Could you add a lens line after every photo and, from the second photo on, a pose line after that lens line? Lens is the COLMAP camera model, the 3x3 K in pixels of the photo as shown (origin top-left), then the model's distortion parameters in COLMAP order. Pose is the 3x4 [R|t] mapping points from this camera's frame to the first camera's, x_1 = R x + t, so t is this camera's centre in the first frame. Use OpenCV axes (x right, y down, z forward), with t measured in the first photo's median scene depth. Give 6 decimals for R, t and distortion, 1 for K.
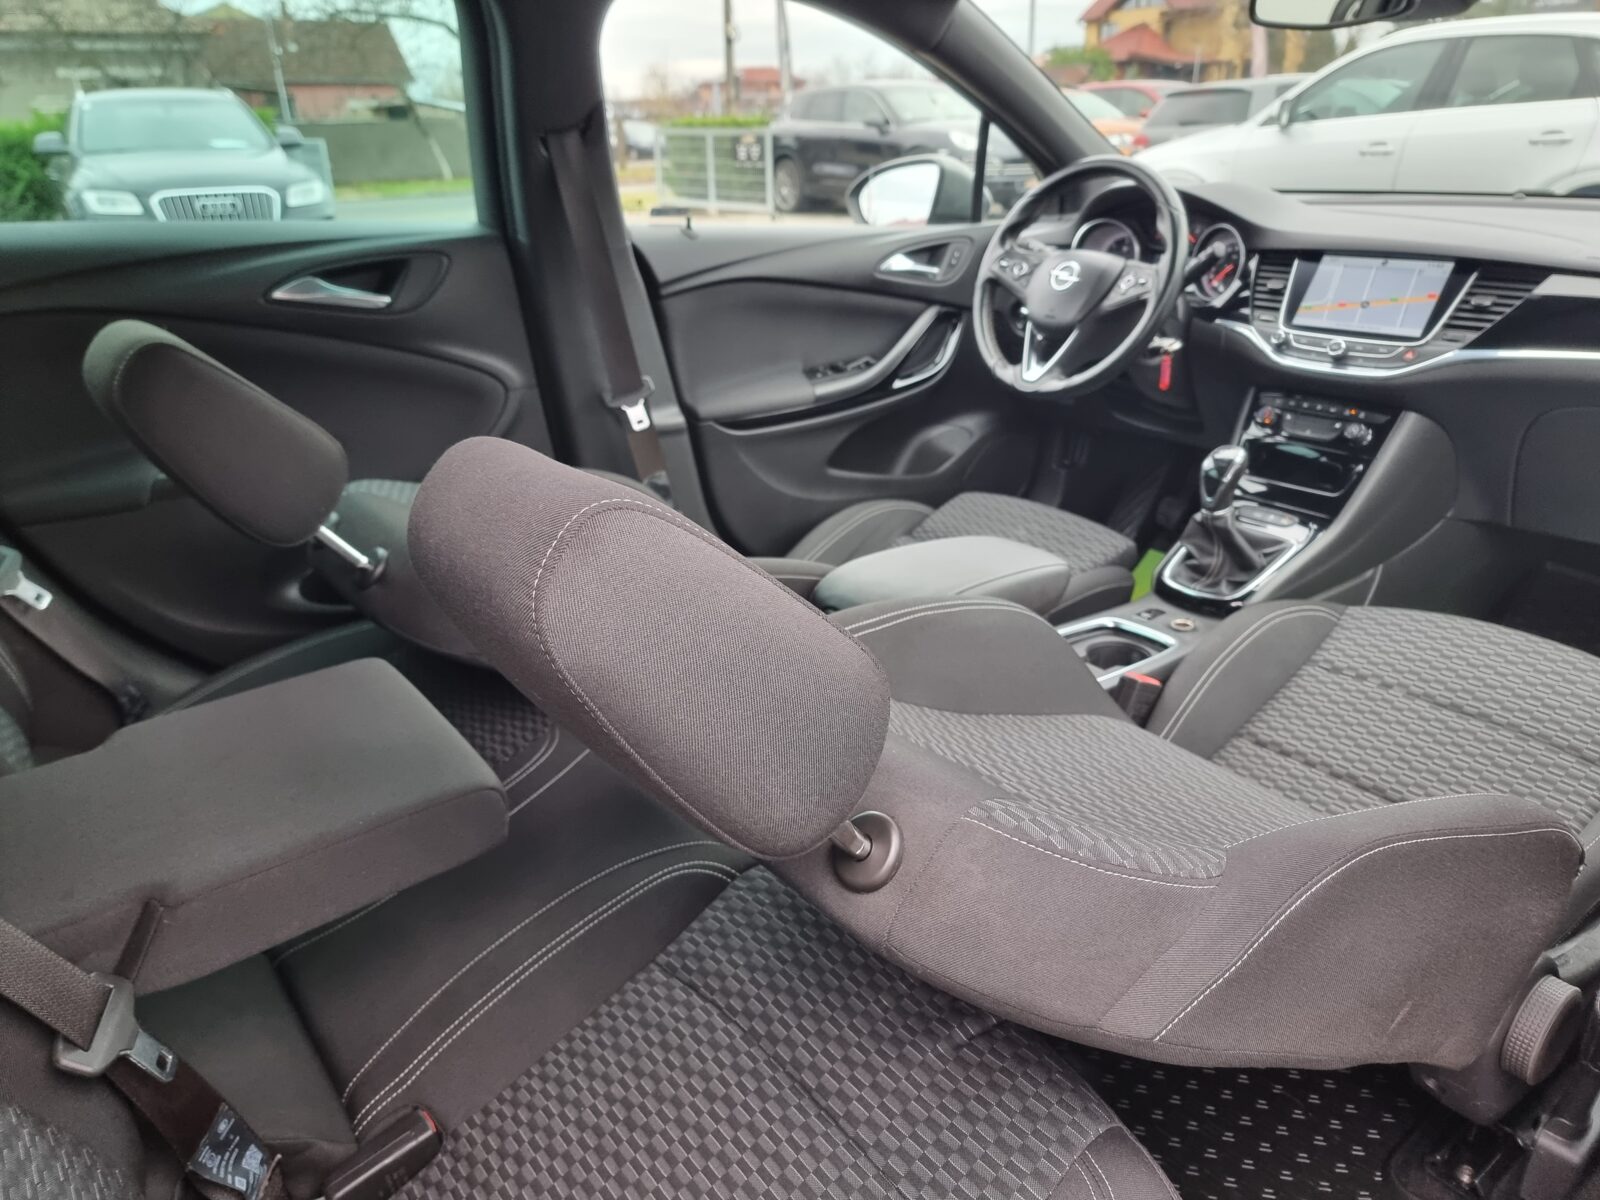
lens RADIAL K [[1116.0, 0, 782.8], [0, 1116.0, 603.9], [0, 0, 1]] dist [0.084349, -0.076440]
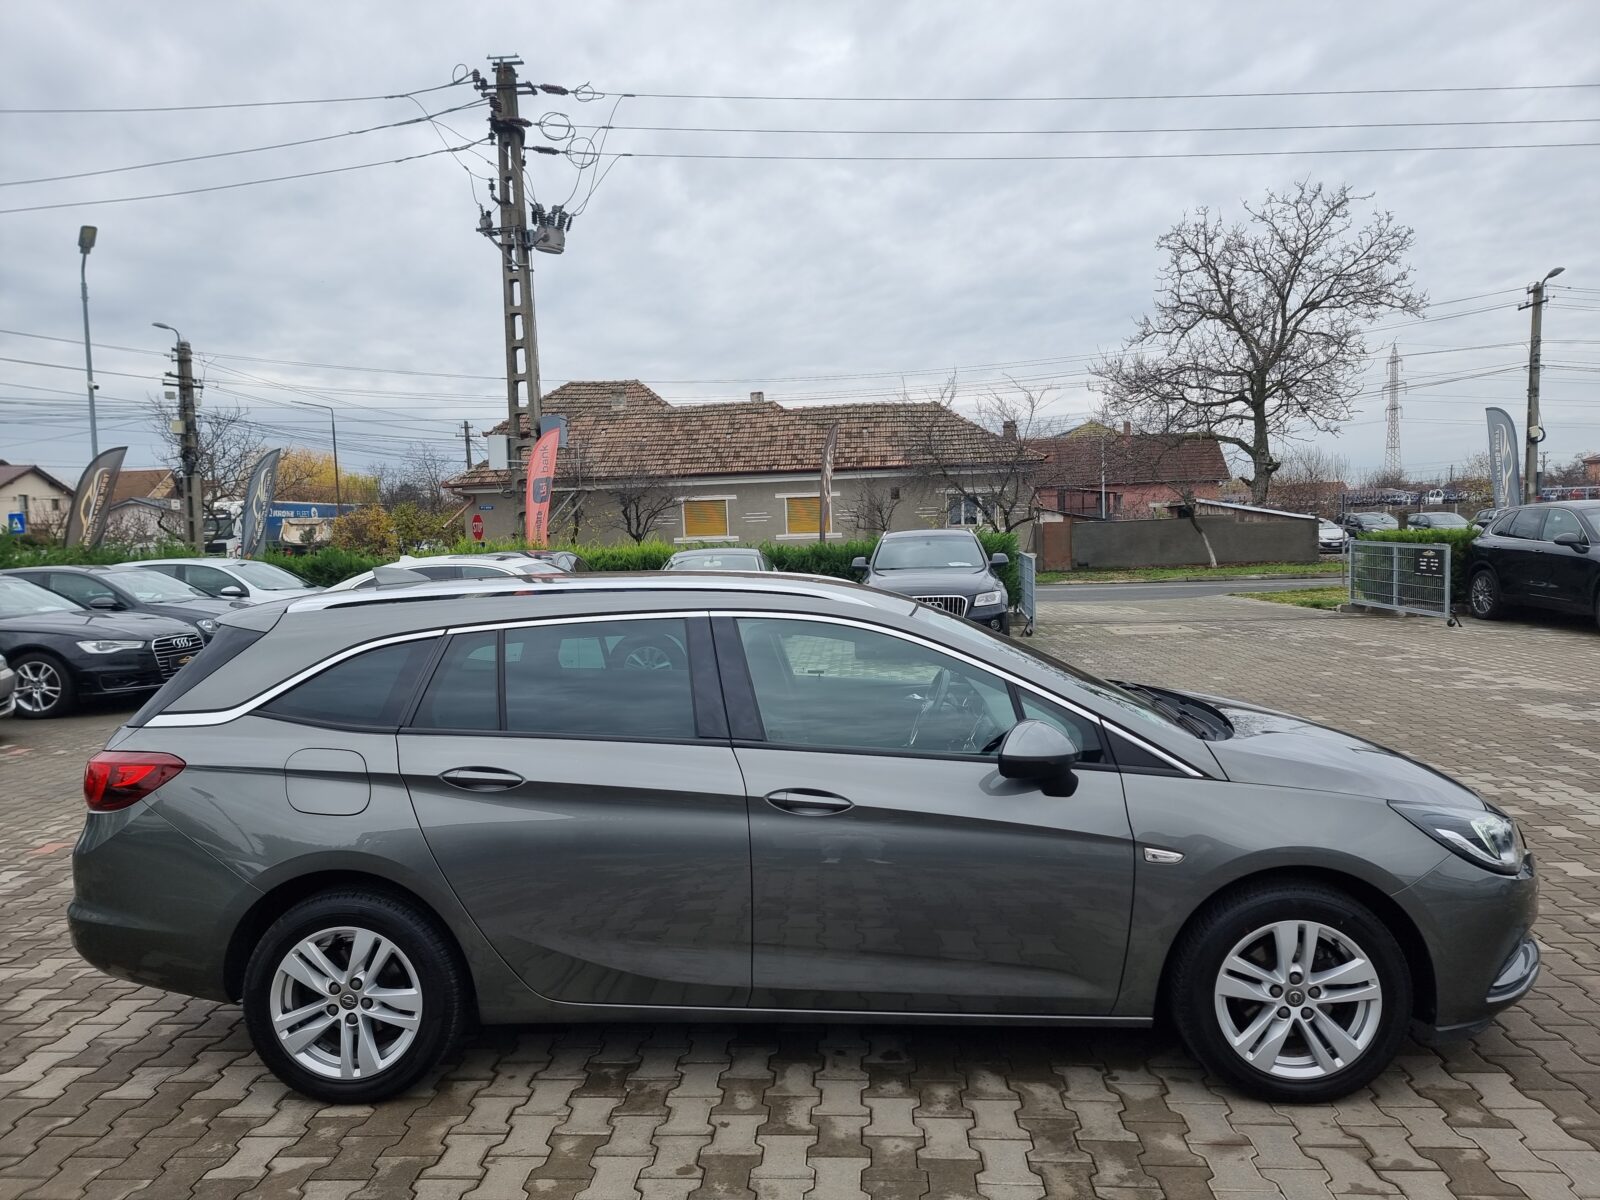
lens RADIAL K [[1116.0, 0, 782.8], [0, 1116.0, 603.9], [0, 0, 1]] dist [0.084349, -0.076440]
pose [[0.771606, 0.043857, -0.634587, 0.152173], [-0.237079, 0.945569, -0.222920, 0.013313], [0.590269, 0.322454, 0.740004, -0.112407]]
